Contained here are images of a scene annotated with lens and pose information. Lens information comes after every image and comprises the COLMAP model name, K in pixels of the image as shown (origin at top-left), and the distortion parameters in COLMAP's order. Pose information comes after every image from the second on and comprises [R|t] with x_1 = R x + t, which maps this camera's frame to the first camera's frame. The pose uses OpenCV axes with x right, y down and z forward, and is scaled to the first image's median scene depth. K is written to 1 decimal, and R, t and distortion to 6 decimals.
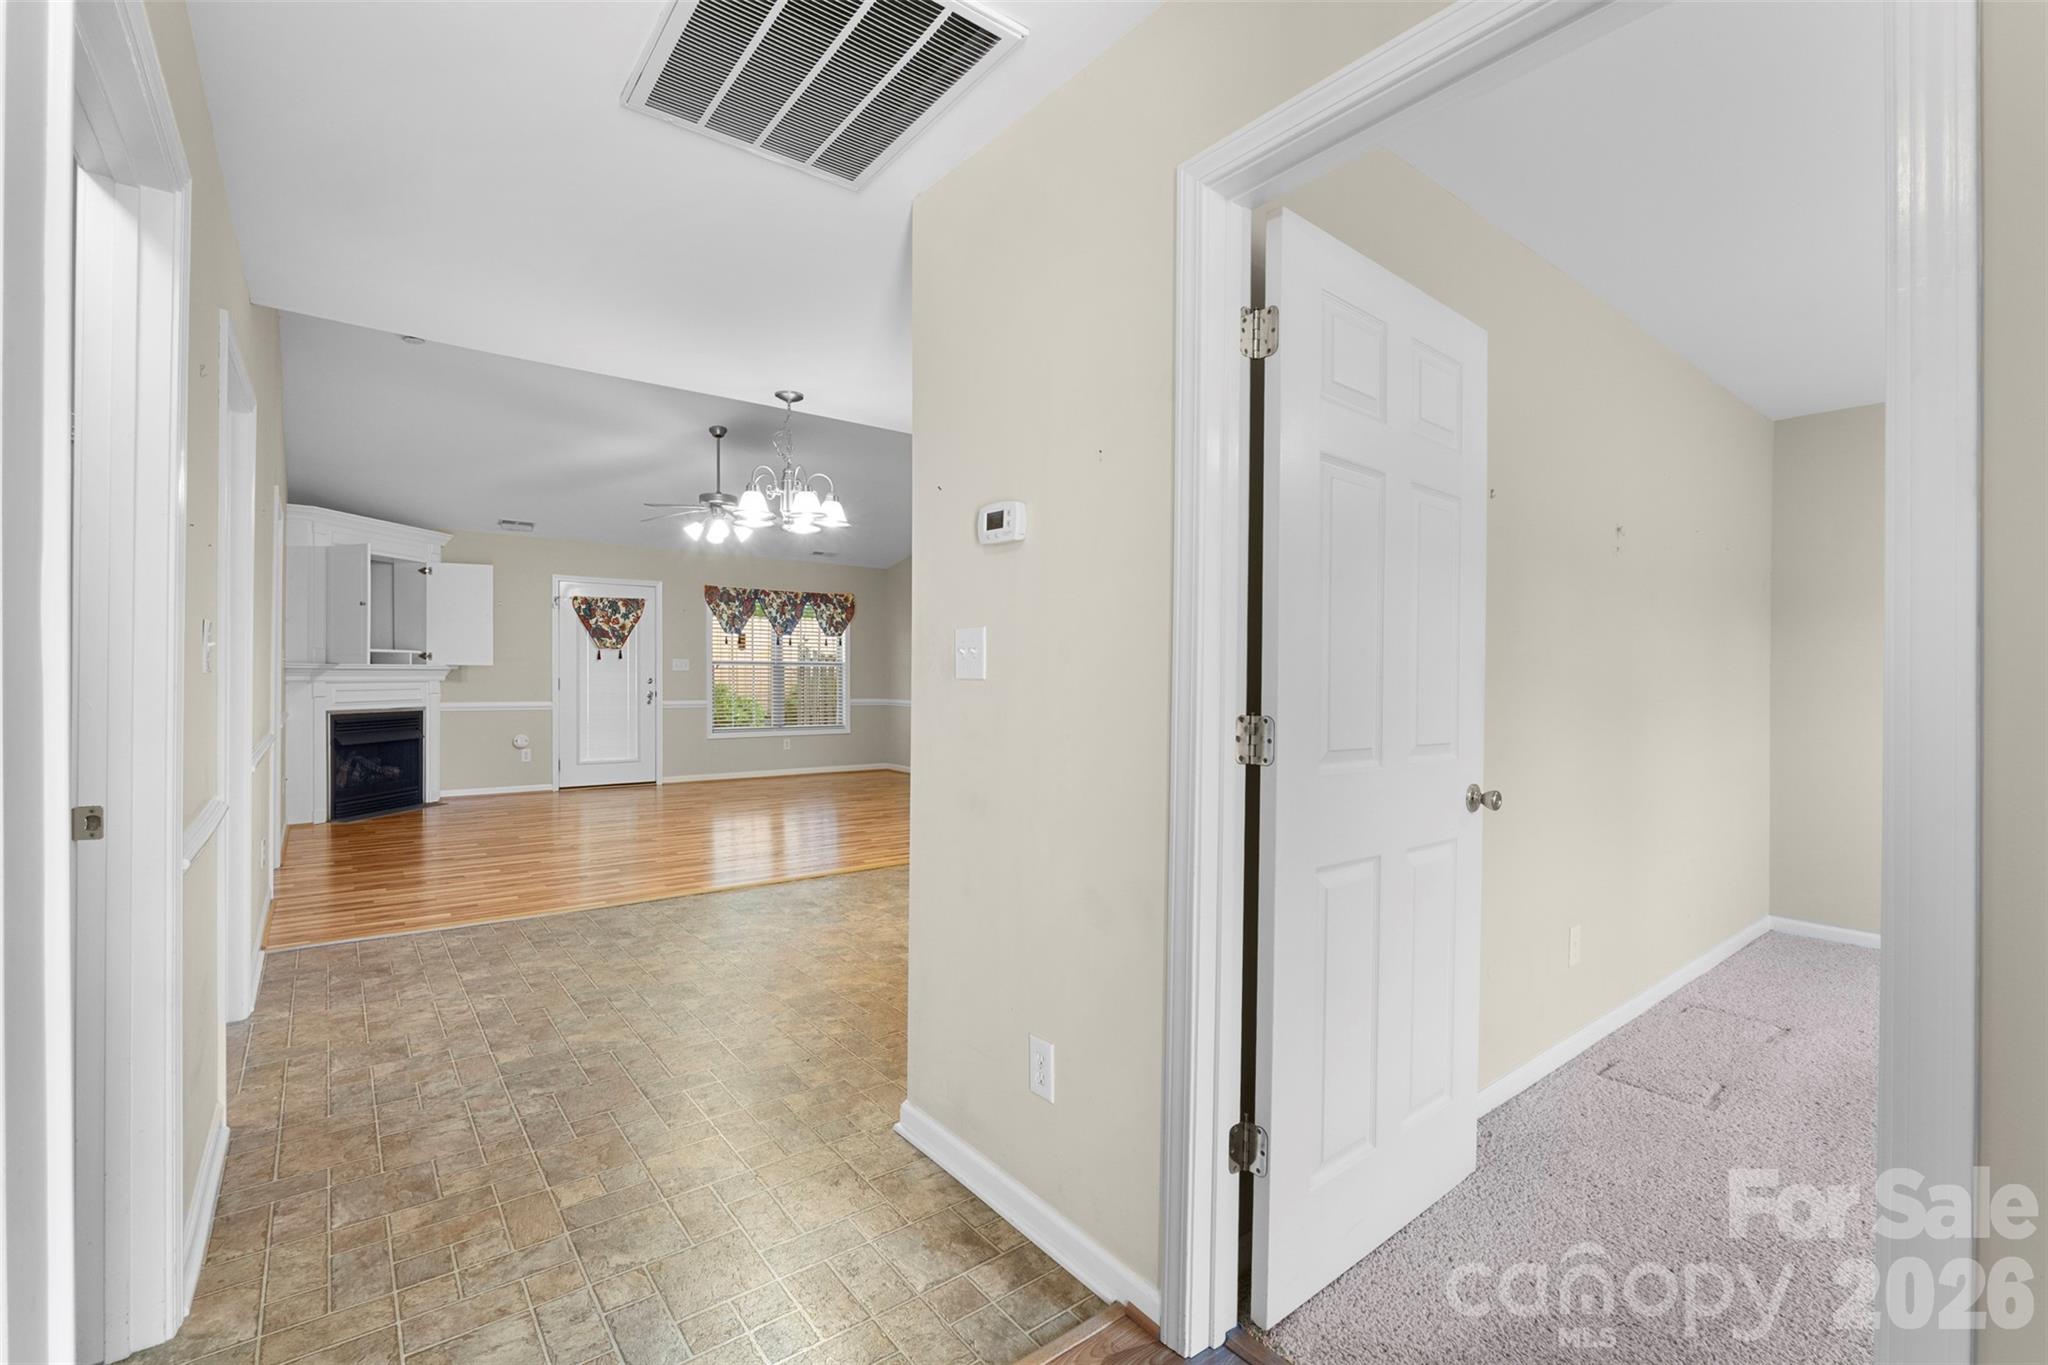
lens RADIAL K [[891.6, 0, 1024.0], [0, 891.6, 682.5], [0, 0, 1]] dist [-0.010288, -0.000222]
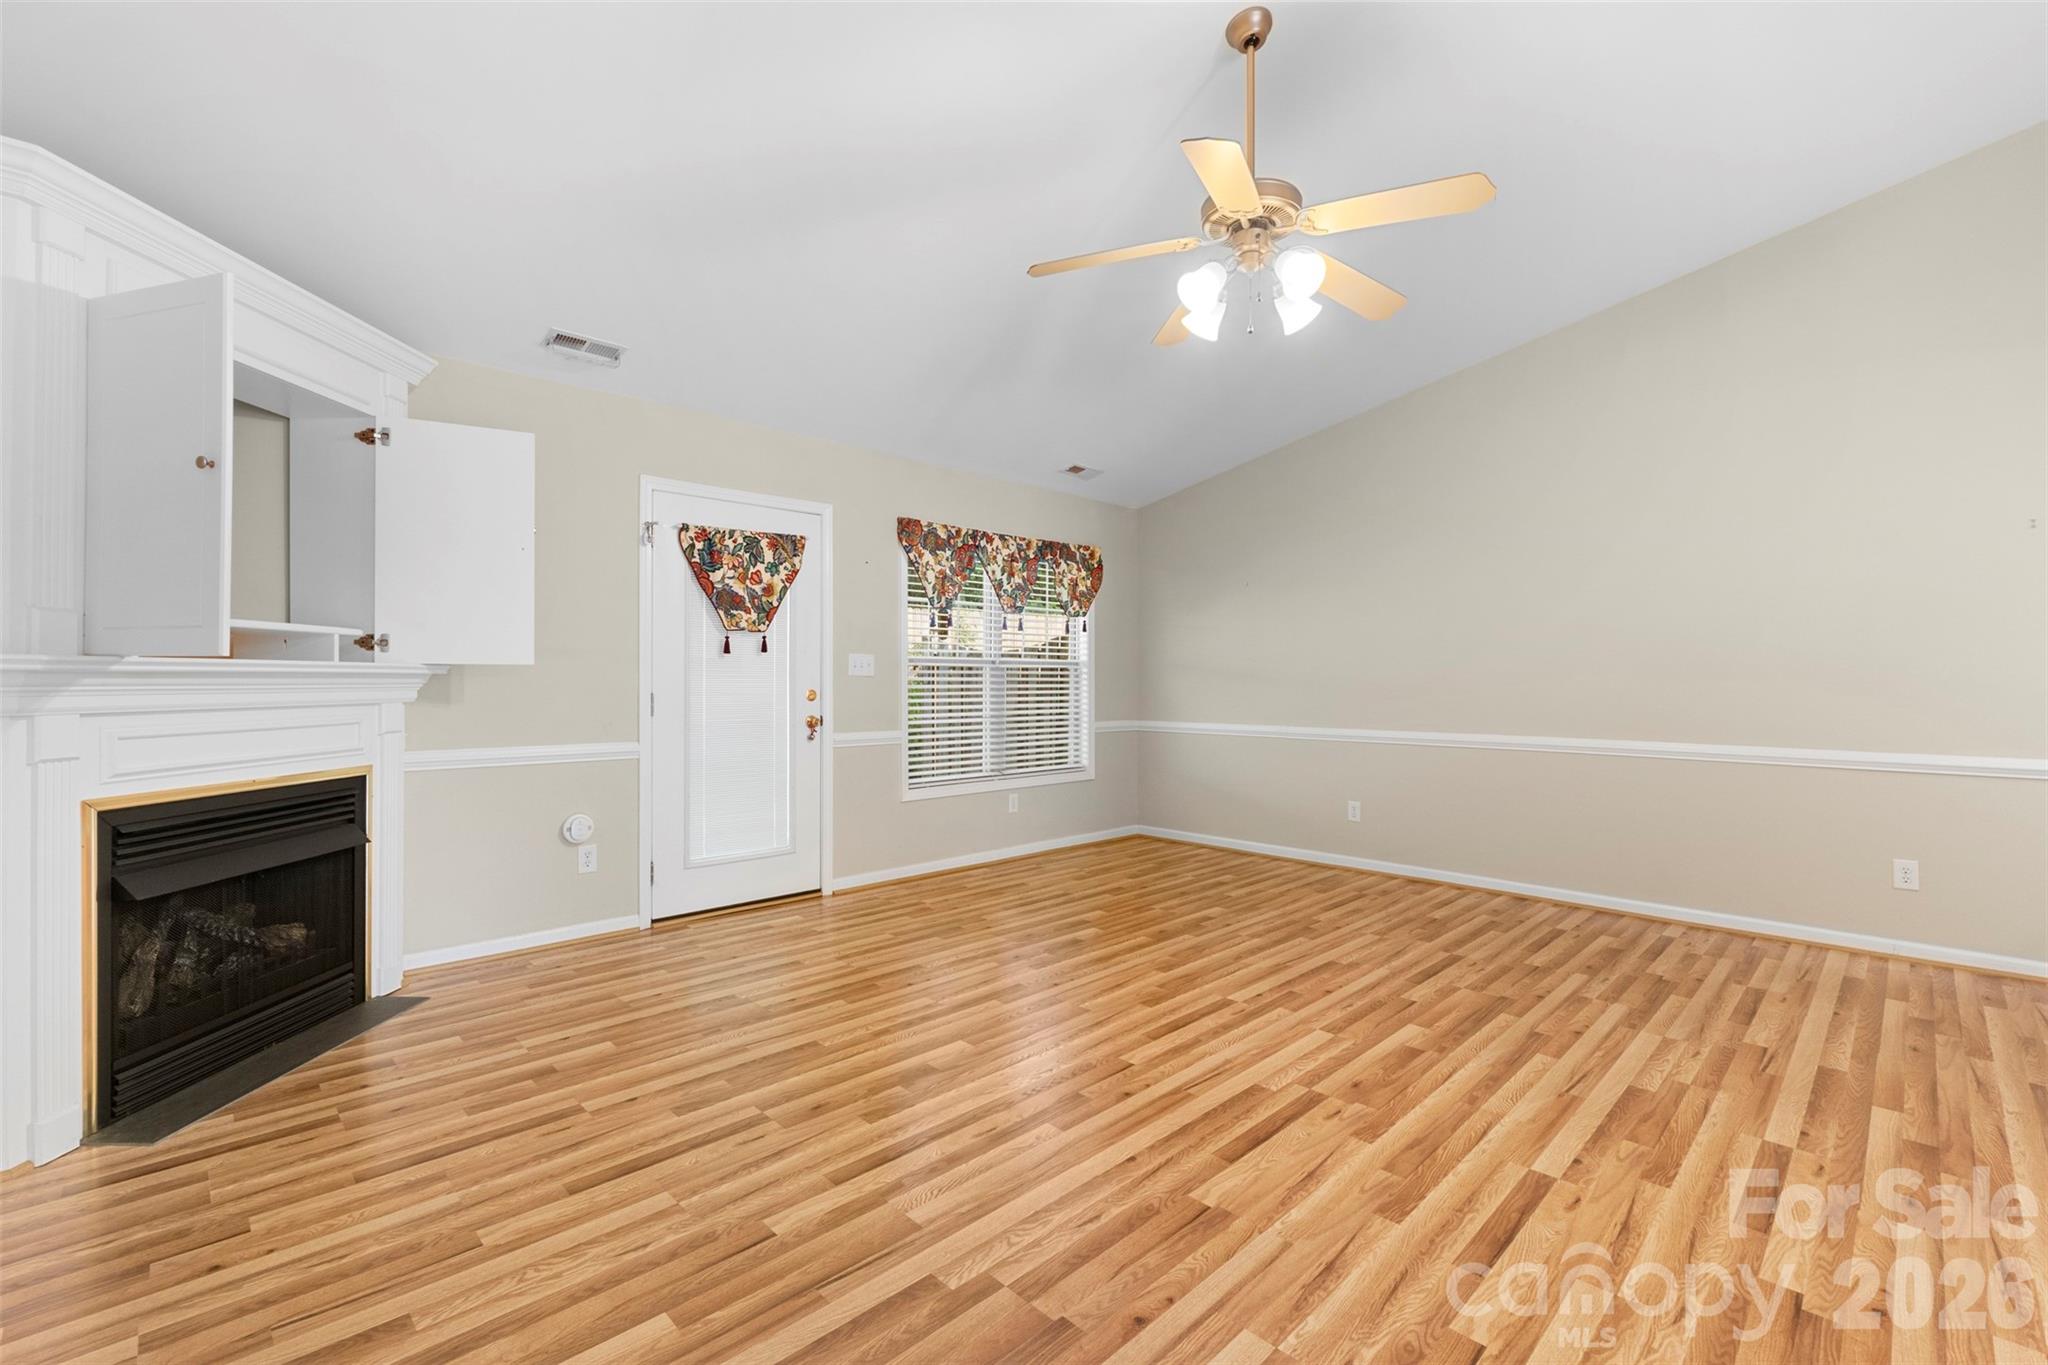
lens RADIAL K [[884.6, 0, 1021.1], [0, 884.6, 673.4], [0, 0, 1]] dist [-0.010470, -0.000291]
pose [[0.994479, -0.005189, 0.104804, -0.362747], [0.006901, 0.999849, -0.015977, -0.005758], [-0.104705, 0.016612, 0.994365, 0.488707]]
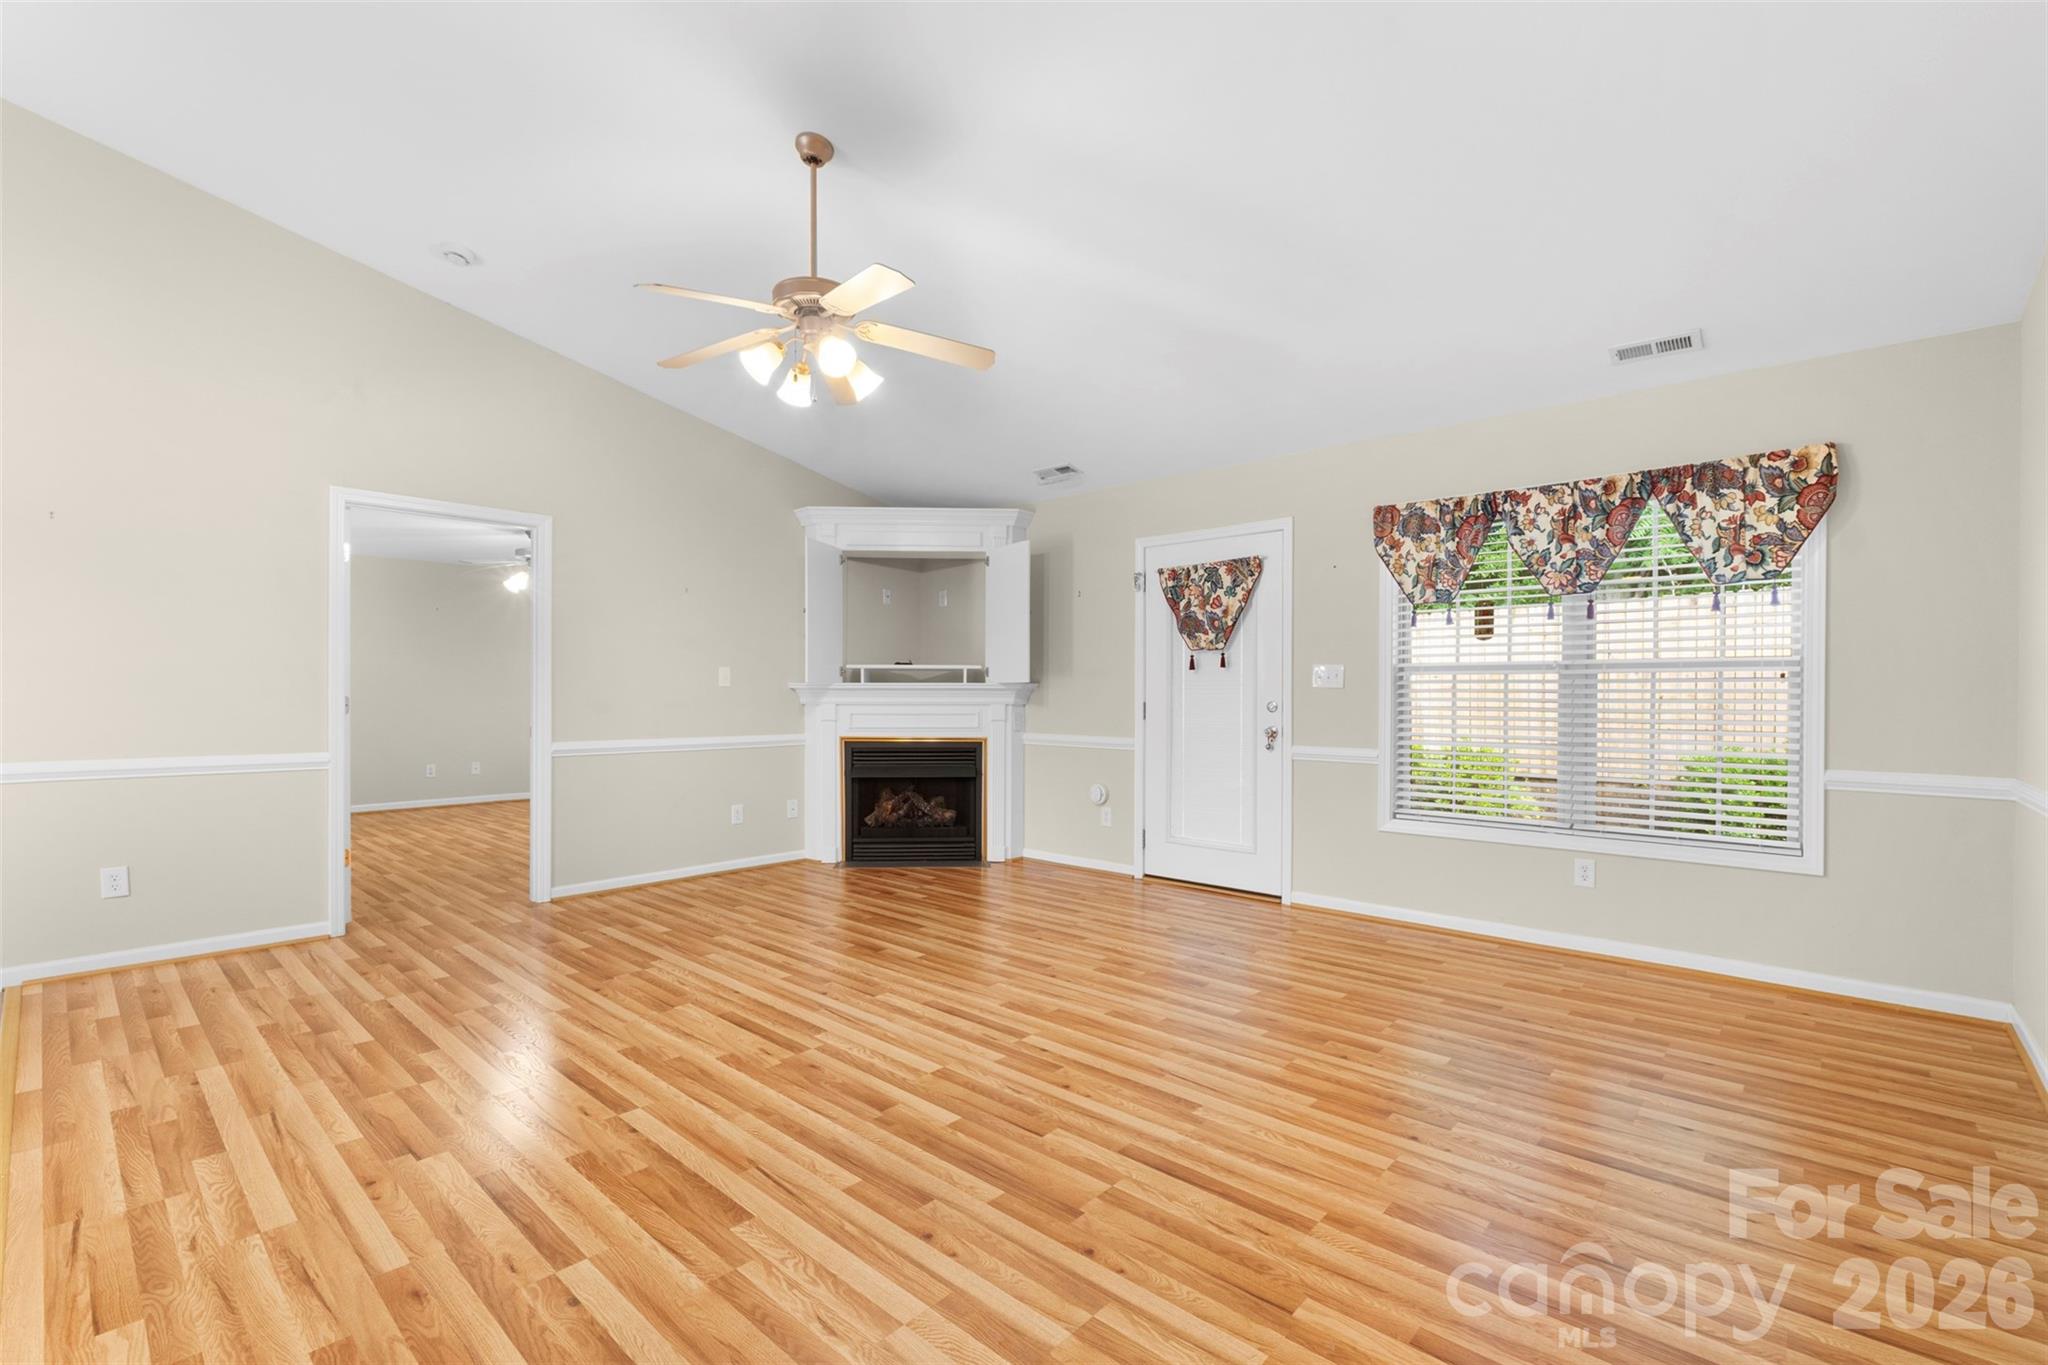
lens RADIAL K [[895.3, 0, 1010.2], [0, 895.3, 696.9], [0, 0, 1]] dist [-0.010406, -0.000086]
pose [[0.162673, -0.003355, -0.986674, 0.087344], [-0.010266, 0.999934, -0.005093, -0.003671], [0.986627, 0.010957, 0.162628, 0.776168]]
